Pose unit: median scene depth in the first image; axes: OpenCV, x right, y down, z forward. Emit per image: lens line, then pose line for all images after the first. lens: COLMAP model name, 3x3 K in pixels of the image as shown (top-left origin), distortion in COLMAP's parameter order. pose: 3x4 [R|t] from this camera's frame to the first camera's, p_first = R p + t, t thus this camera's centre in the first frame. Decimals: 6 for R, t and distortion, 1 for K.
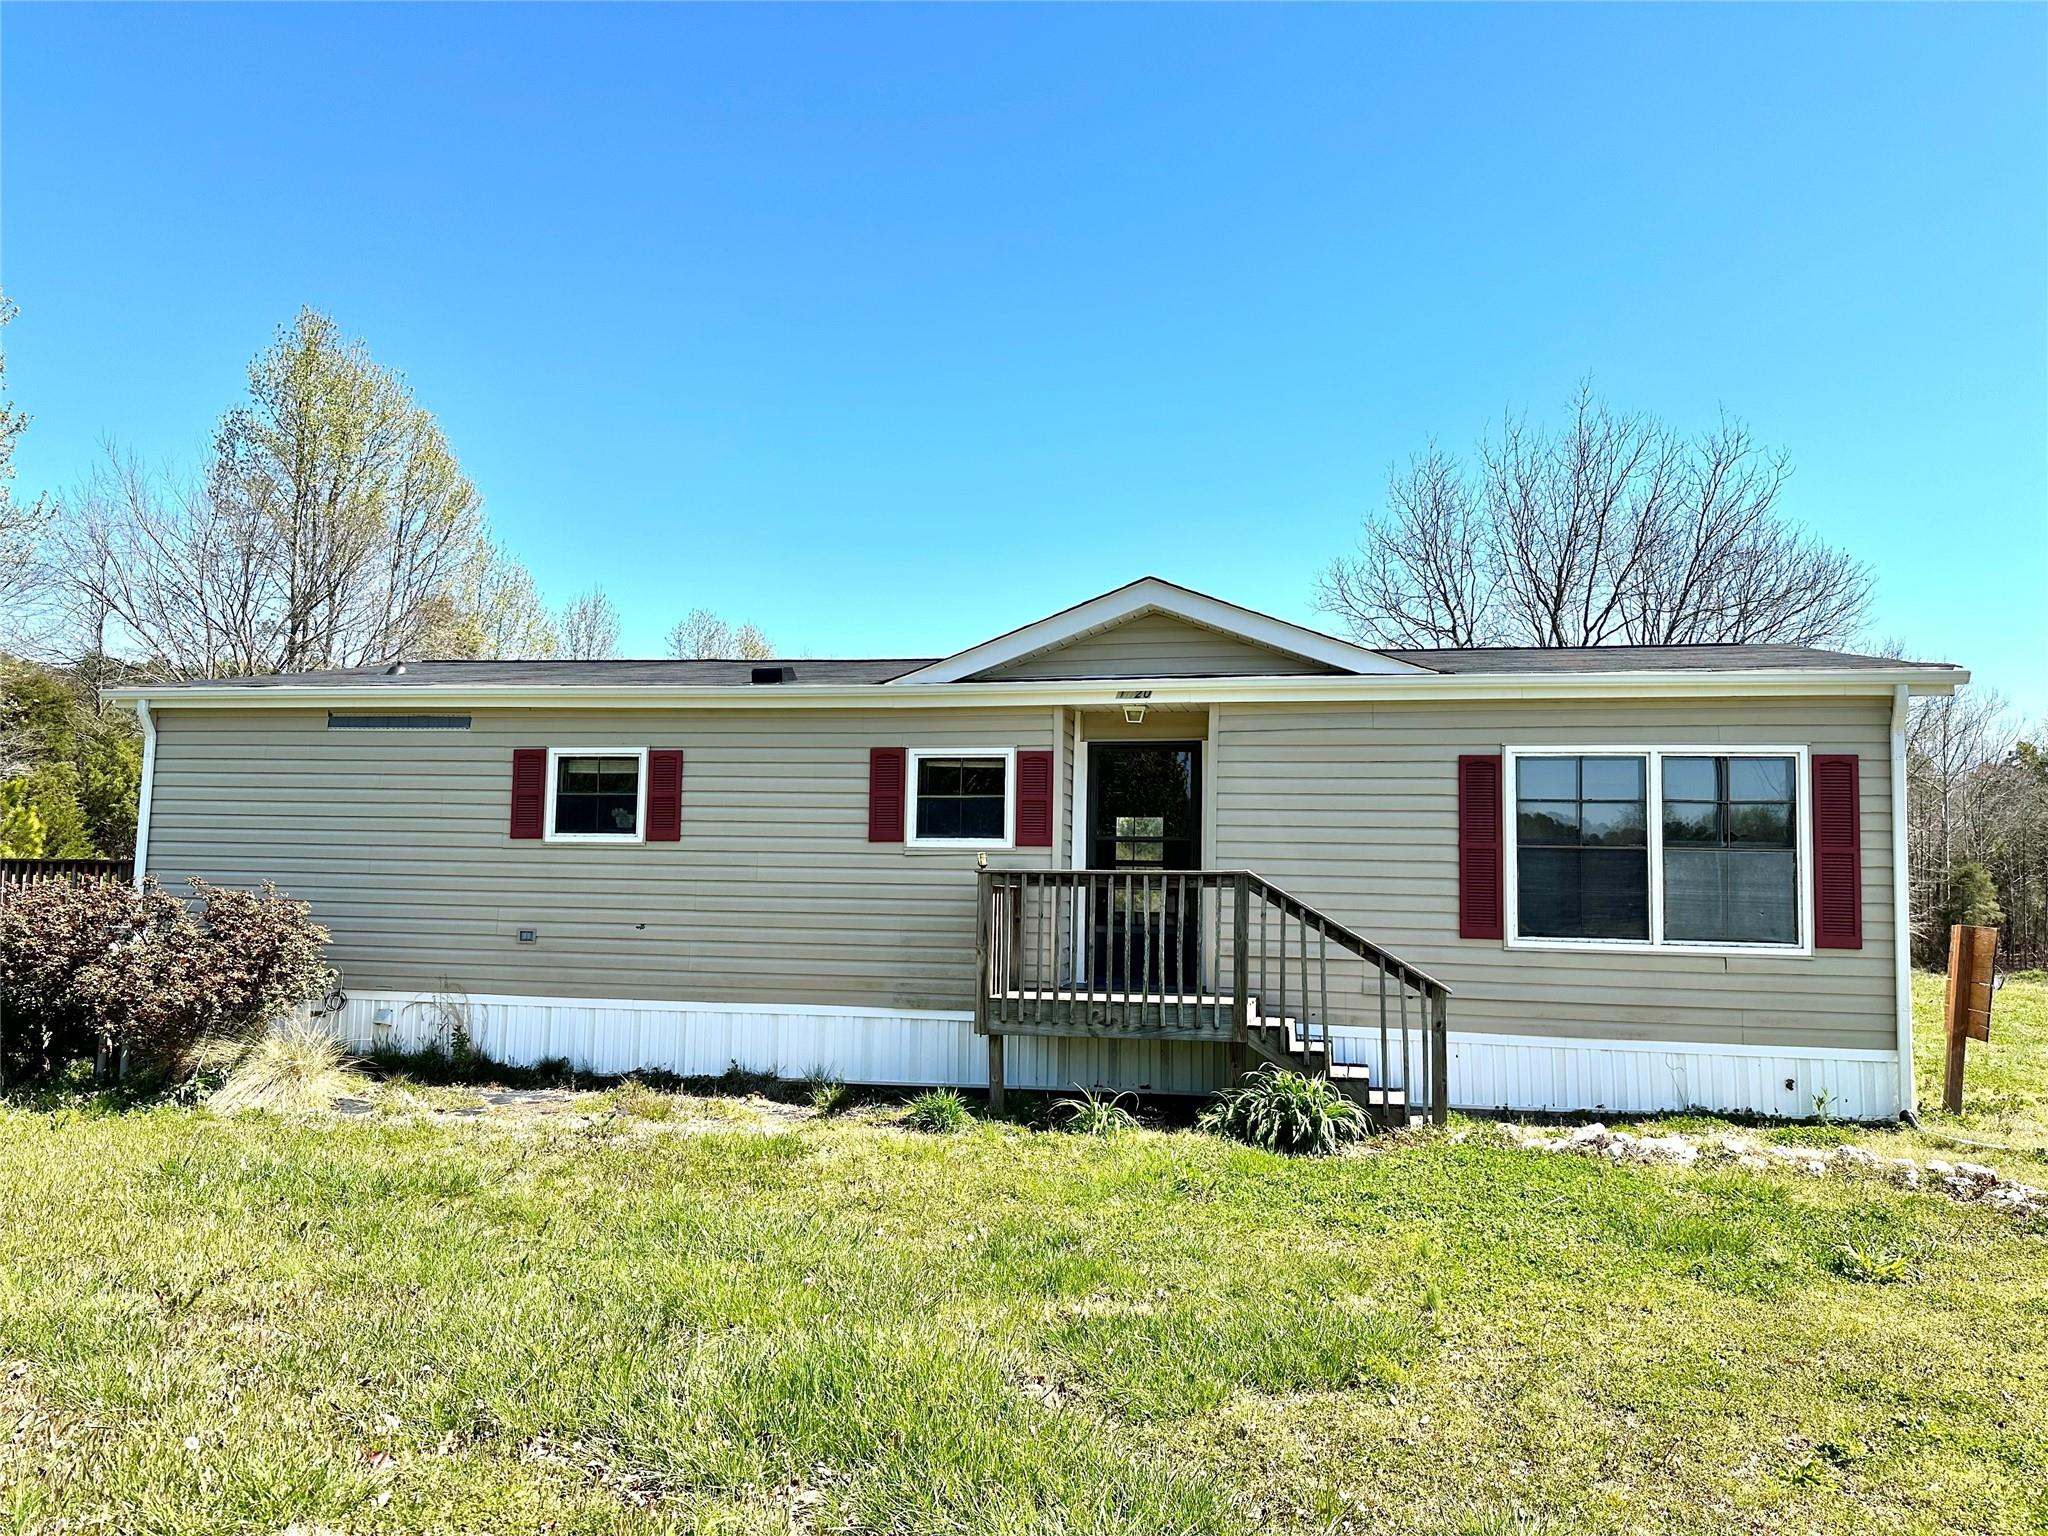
lens RADIAL K [[1429.2, 0, 1025.5], [0, 1429.2, 788.1], [0, 0, 1]] dist [0.075568, -0.098363]
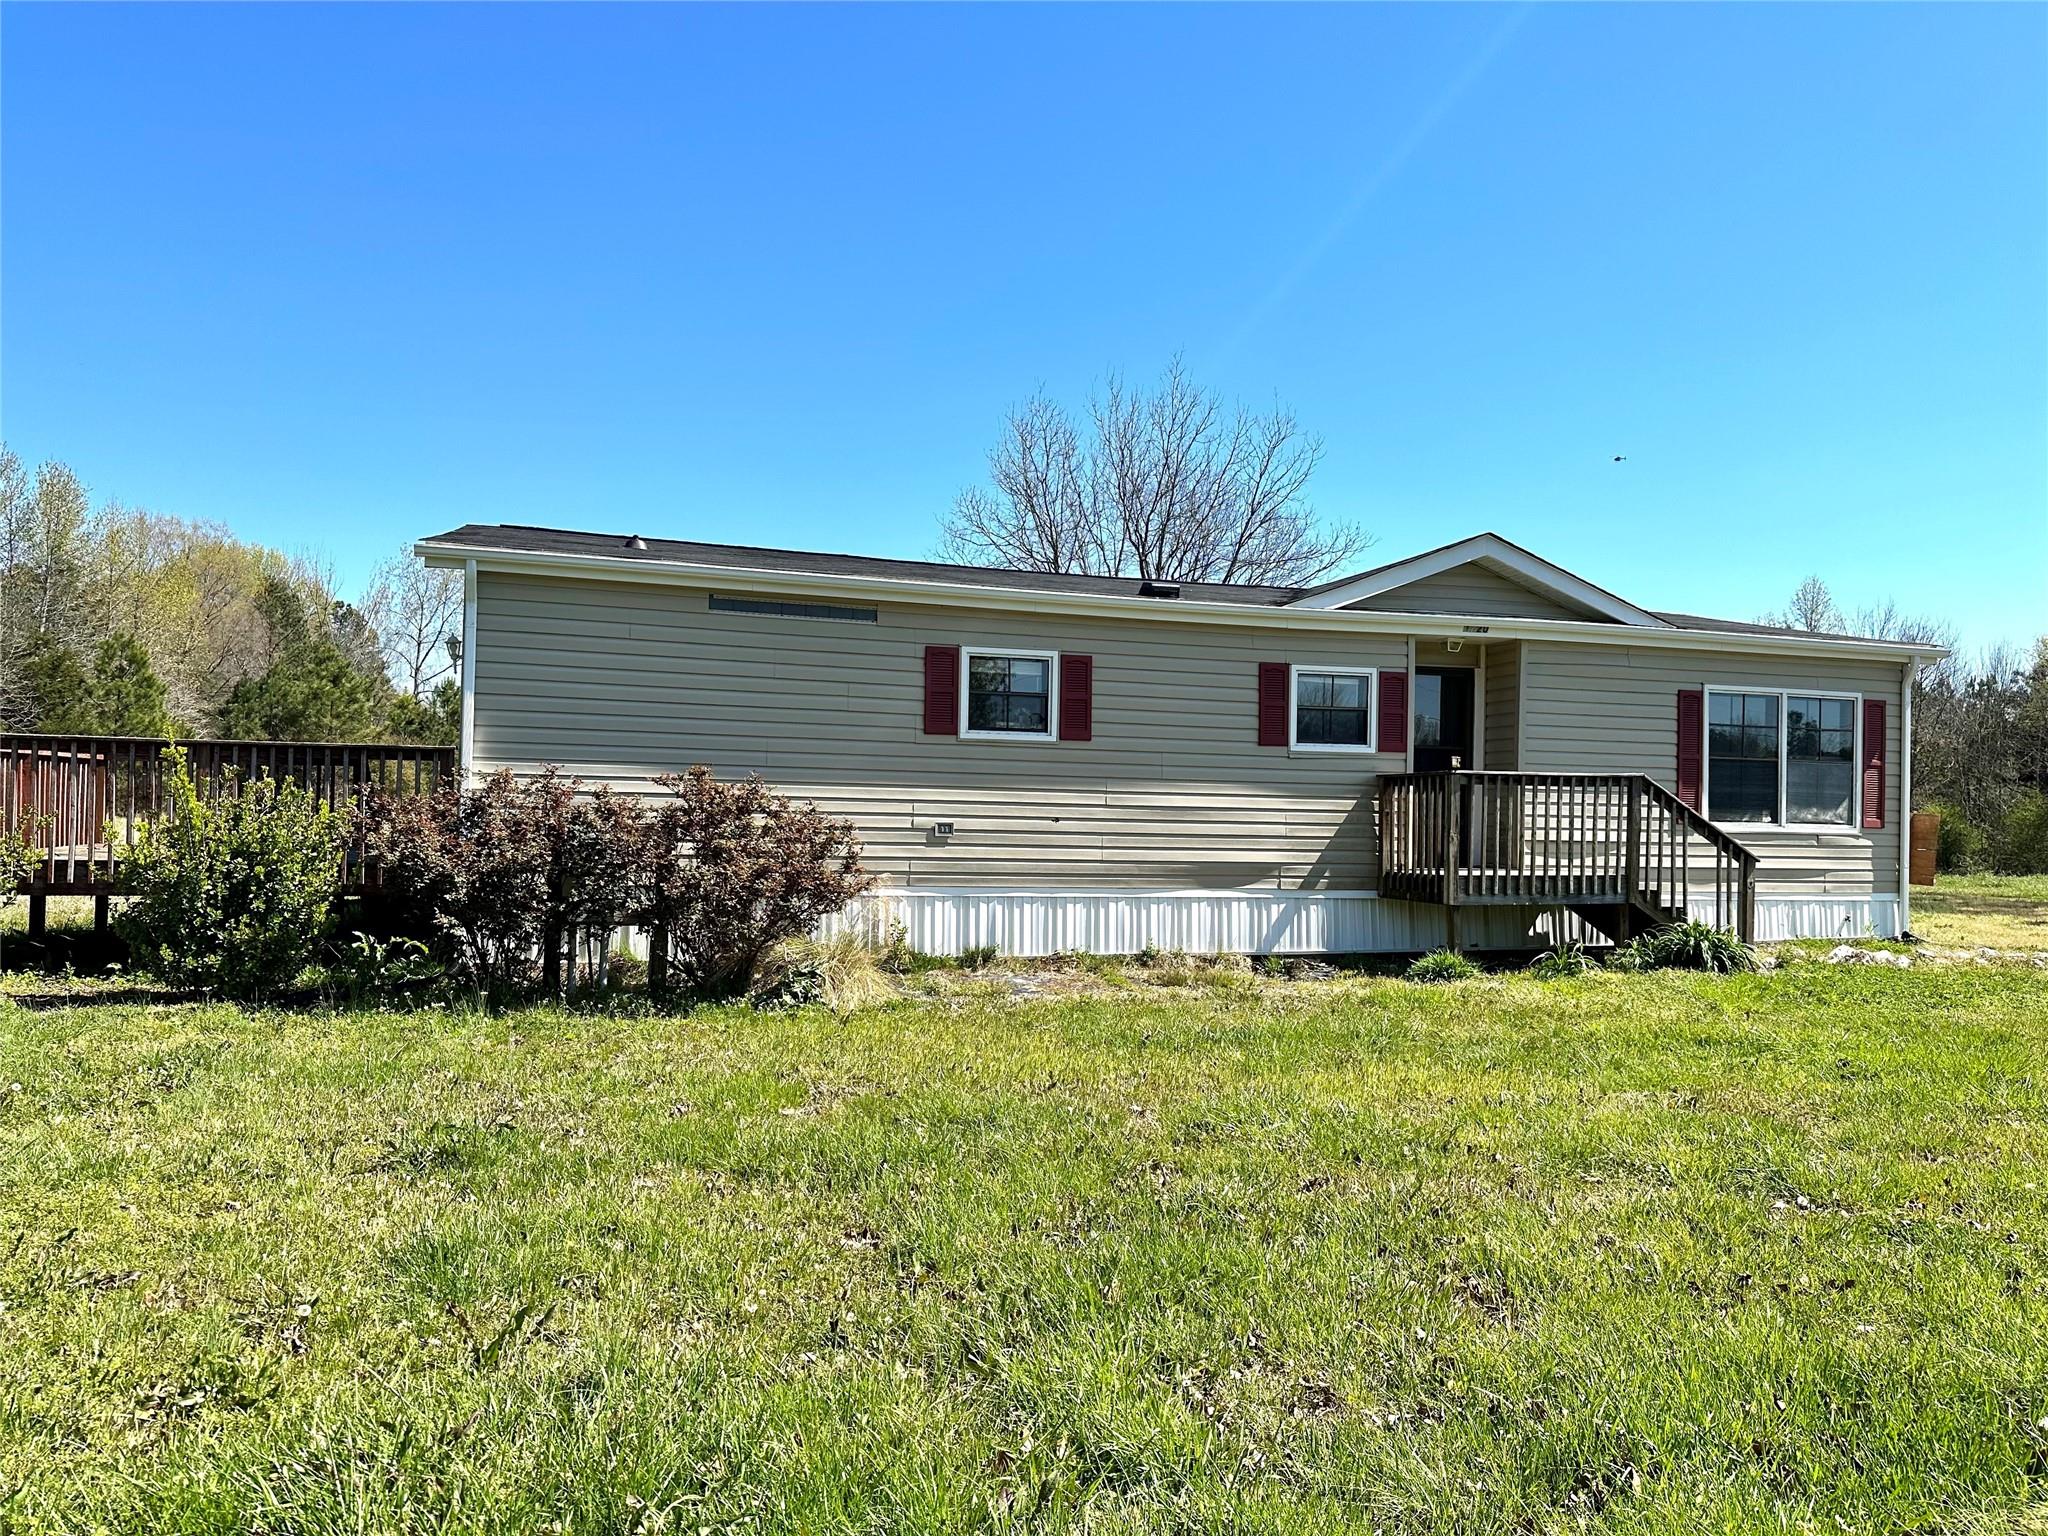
lens RADIAL K [[1369.6, 0, 1025.3], [0, 1369.6, 806.3], [0, 0, 1]] dist [0.063848, -0.086320]
pose [[0.883754, -0.005027, 0.467924, -0.799595], [-0.042281, 0.994994, 0.090546, -0.005249], [-0.466037, -0.099805, 0.879118, 0.121304]]
